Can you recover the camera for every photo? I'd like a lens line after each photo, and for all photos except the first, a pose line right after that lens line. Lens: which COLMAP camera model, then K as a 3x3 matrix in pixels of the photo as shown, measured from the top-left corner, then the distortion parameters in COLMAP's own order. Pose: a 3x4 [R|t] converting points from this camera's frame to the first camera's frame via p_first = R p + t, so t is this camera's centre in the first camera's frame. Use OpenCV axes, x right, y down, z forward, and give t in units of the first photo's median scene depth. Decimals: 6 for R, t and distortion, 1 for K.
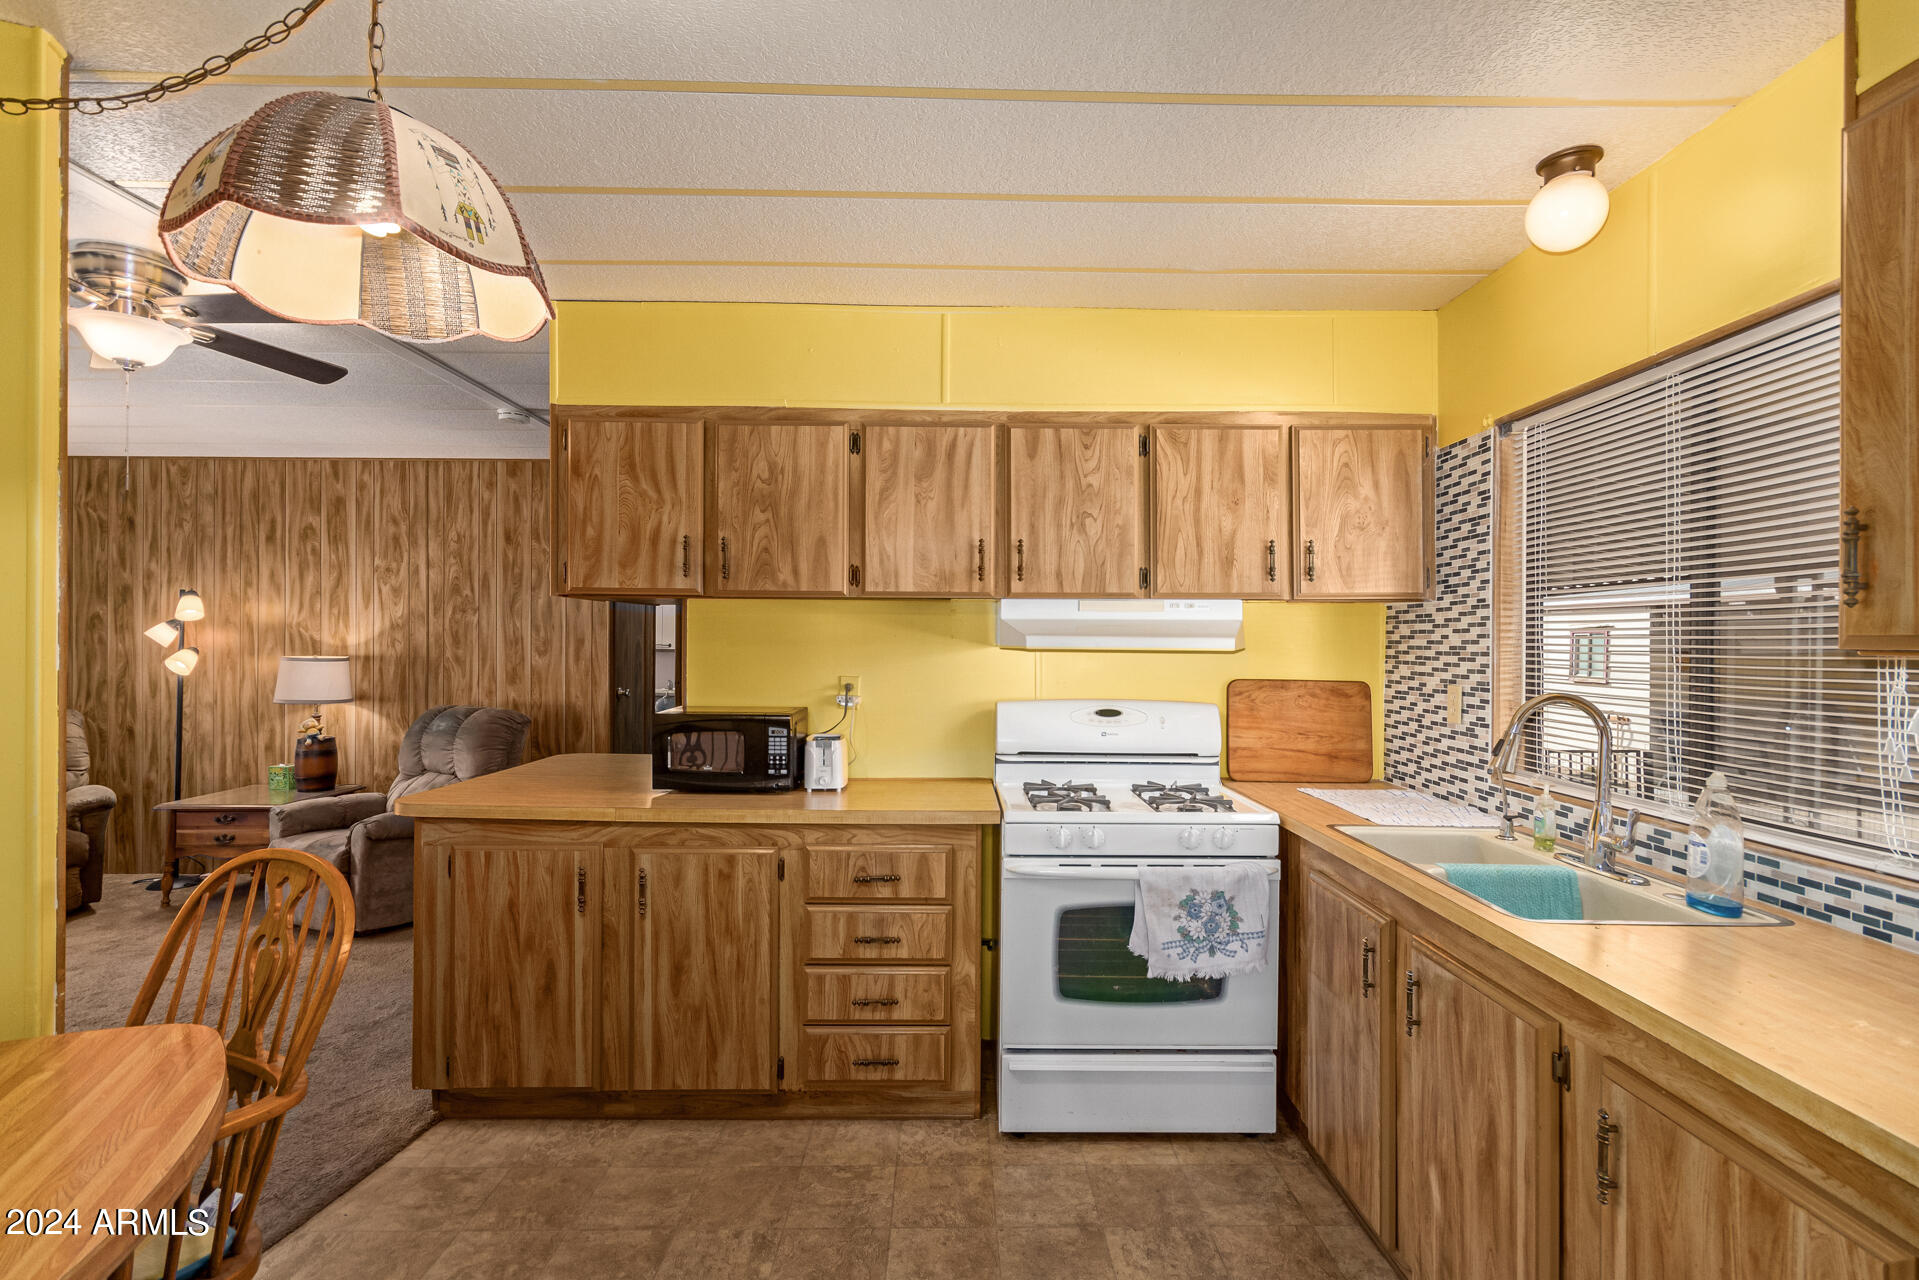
lens RADIAL K [[912.5, 0, 978.7], [0, 912.5, 647.4], [0, 0, 1]] dist [0.004455, -0.000408]
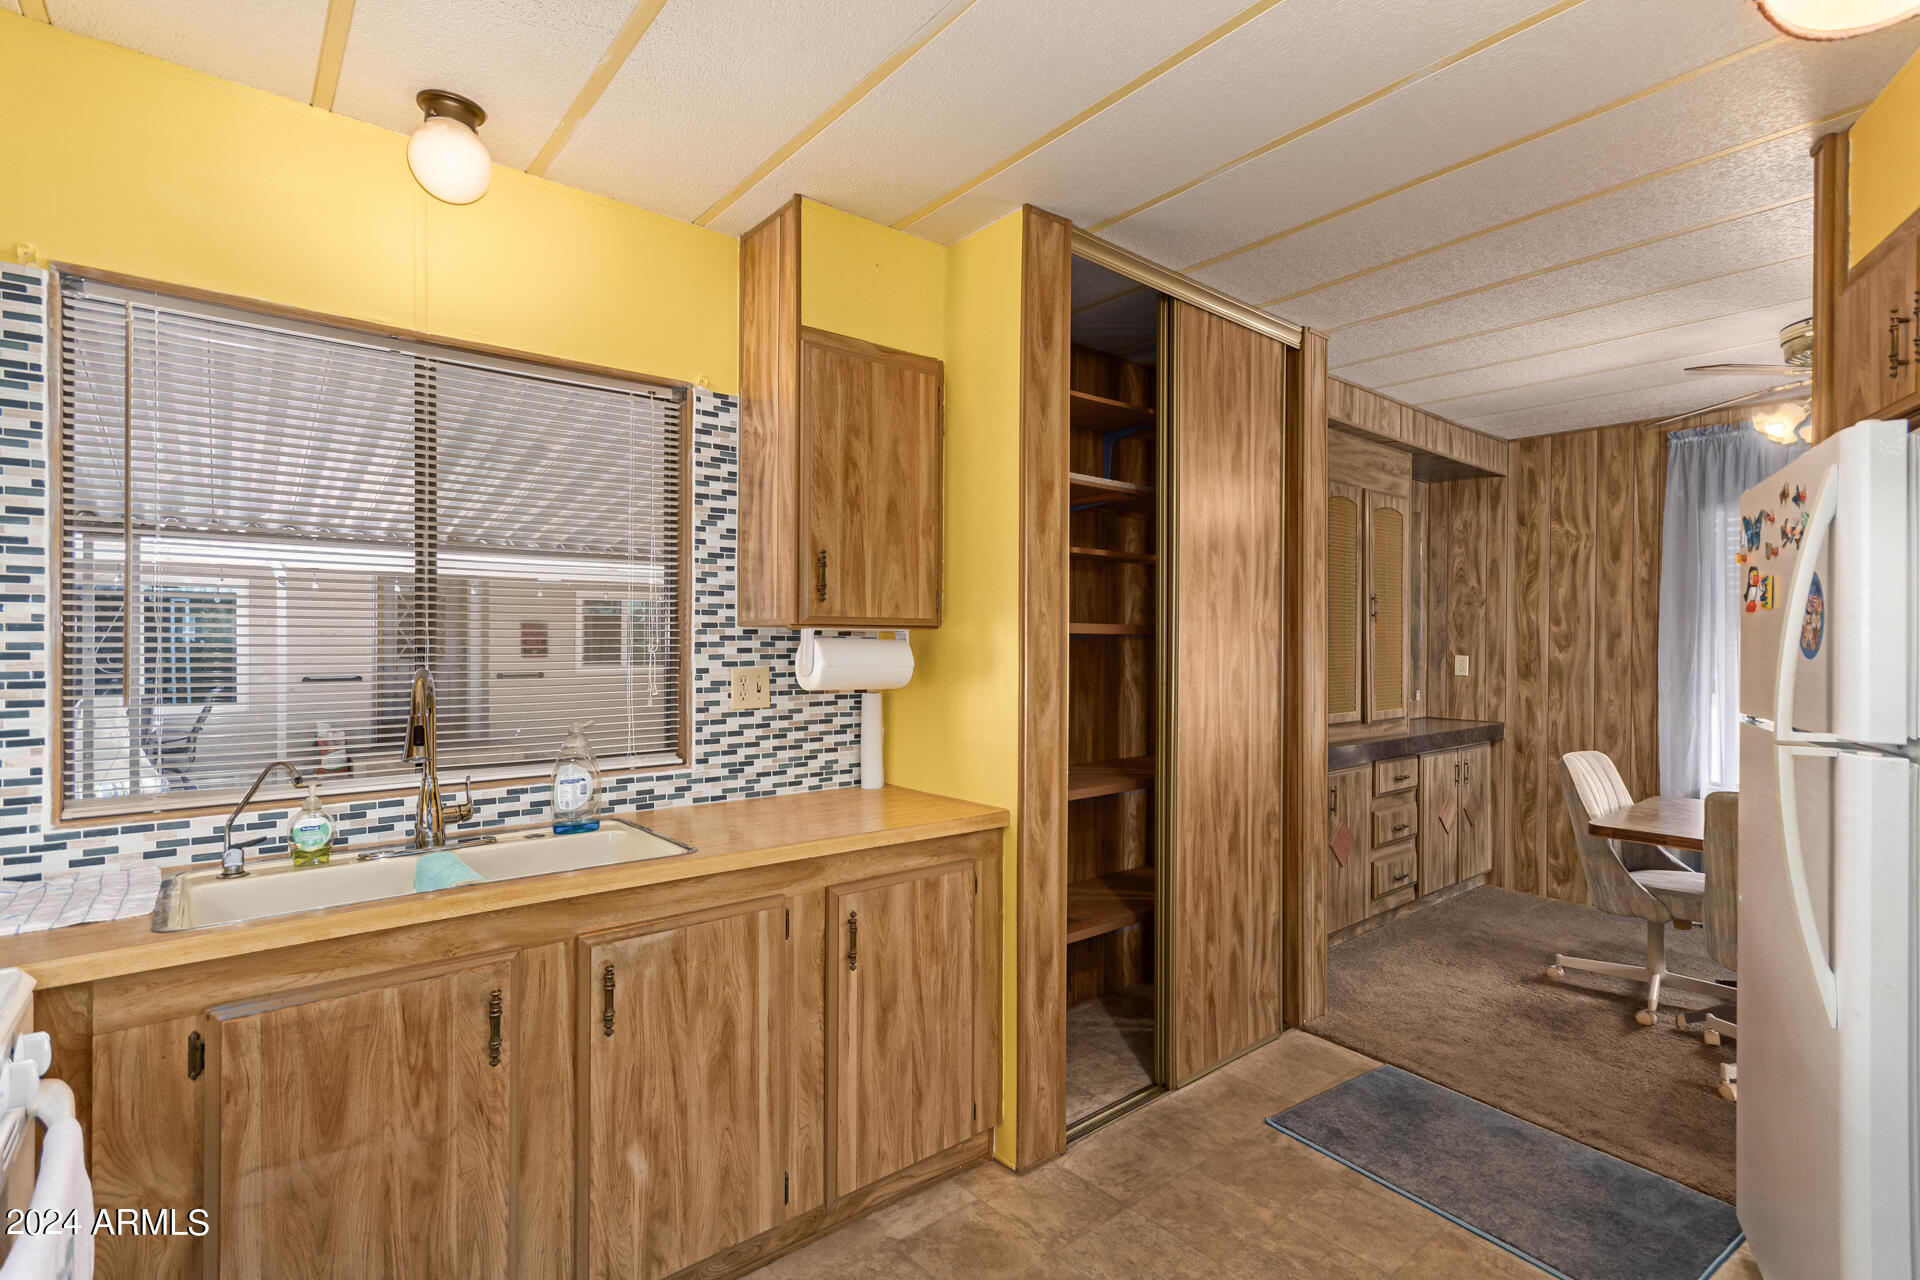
lens RADIAL K [[913.0, 0, 948.2], [0, 913.0, 639.4], [0, 0, 1]] dist [0.004455, -0.000408]
pose [[-0.615389, -0.005398, 0.788205, -0.324273], [-0.002157, 0.999984, 0.005164, 0.011156], [-0.788221, 0.001478, -0.615391, 0.894843]]
